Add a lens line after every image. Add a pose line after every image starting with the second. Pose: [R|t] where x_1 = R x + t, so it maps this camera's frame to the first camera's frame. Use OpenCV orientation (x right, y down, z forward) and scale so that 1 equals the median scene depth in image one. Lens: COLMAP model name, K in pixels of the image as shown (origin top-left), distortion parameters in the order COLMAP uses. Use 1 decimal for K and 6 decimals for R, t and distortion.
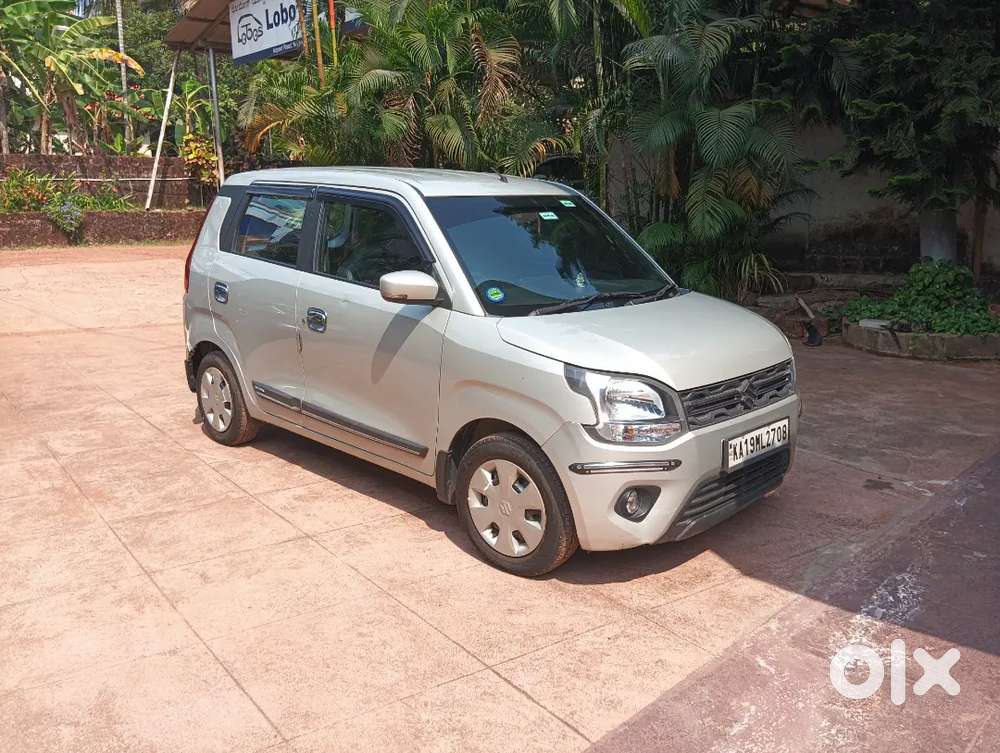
lens RADIAL K [[817.2, 0, 494.9], [0, 817.2, 364.0], [0, 0, 1]] dist [0.079083, -0.160799]
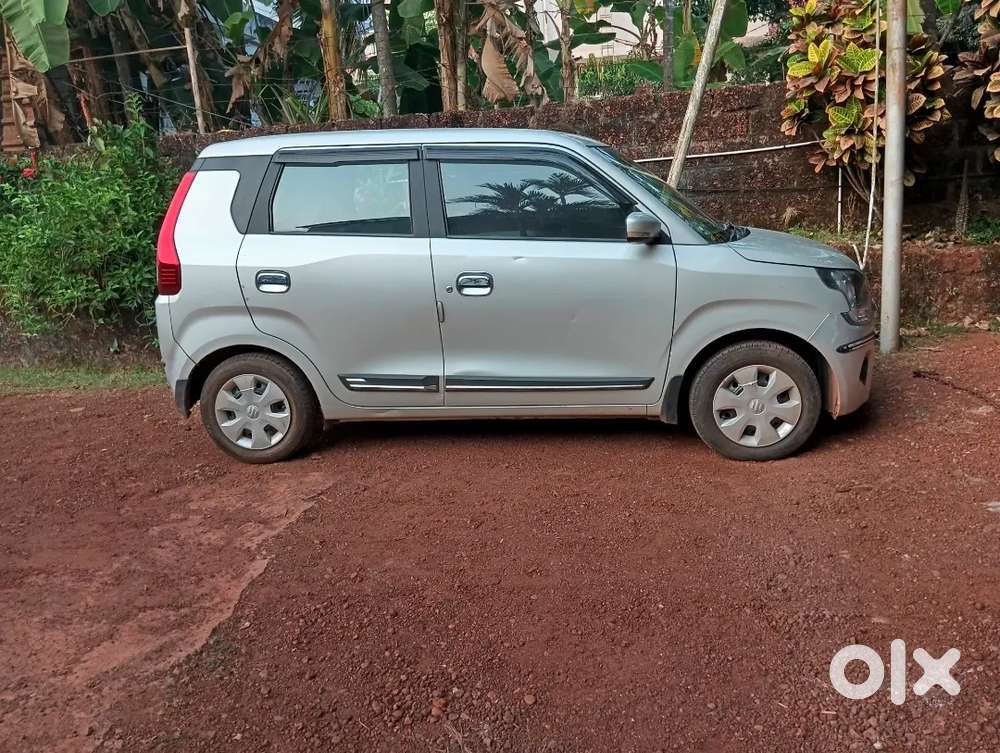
lens RADIAL K [[817.2, 0, 494.9], [0, 817.2, 364.0], [0, 0, 1]] dist [0.079083, -0.160799]
pose [[0.790225, -0.179187, 0.586034, -0.884922], [0.180420, 0.981939, 0.056956, -0.014477], [-0.585656, 0.060724, 0.808282, 0.255883]]
